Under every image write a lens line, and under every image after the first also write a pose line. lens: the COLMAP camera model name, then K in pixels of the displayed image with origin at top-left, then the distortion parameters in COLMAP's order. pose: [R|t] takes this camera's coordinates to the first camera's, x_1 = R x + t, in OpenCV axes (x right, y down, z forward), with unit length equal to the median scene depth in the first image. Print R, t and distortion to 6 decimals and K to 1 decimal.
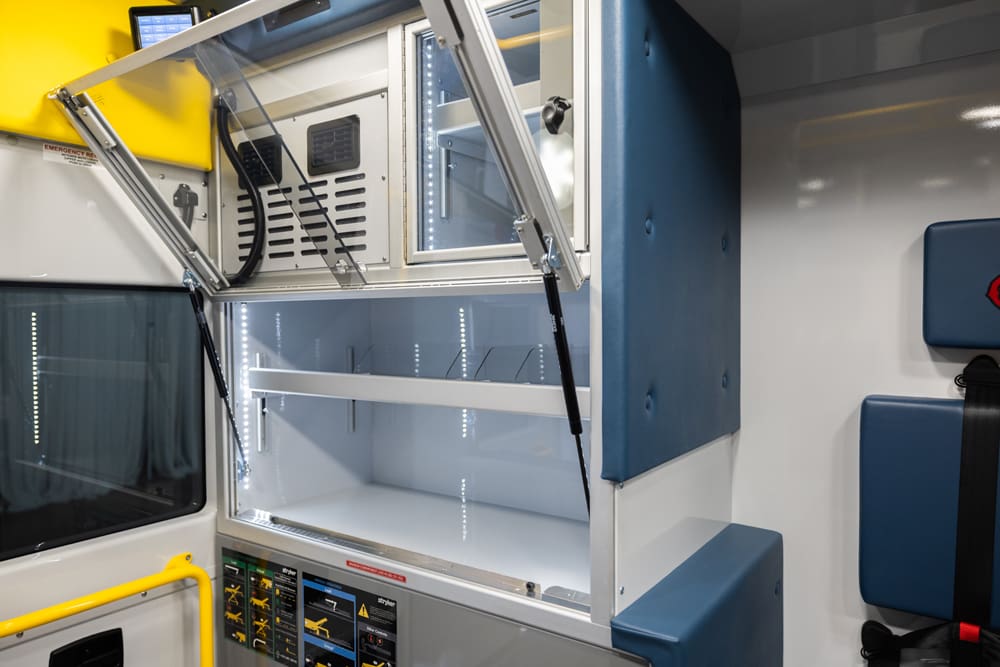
lens RADIAL K [[708.7, 0, 501.4], [0, 708.7, 349.3], [0, 0, 1]] dist [-0.009333, -0.005015]
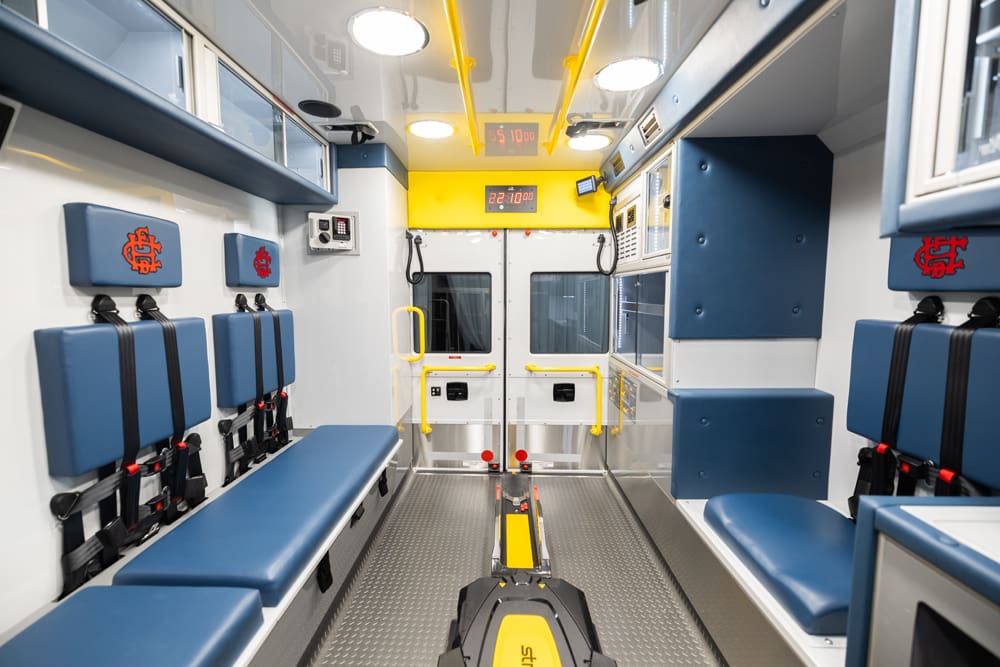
lens RADIAL K [[435.8, 0, 496.4], [0, 435.8, 334.5], [0, 0, 1]] dist [0.000823, 0.000174]
pose [[0.562021, 0.080109, -0.823234, 0.833432], [-0.027525, 0.996559, 0.078185, 0.040164], [0.826665, -0.021282, 0.562292, -0.347707]]
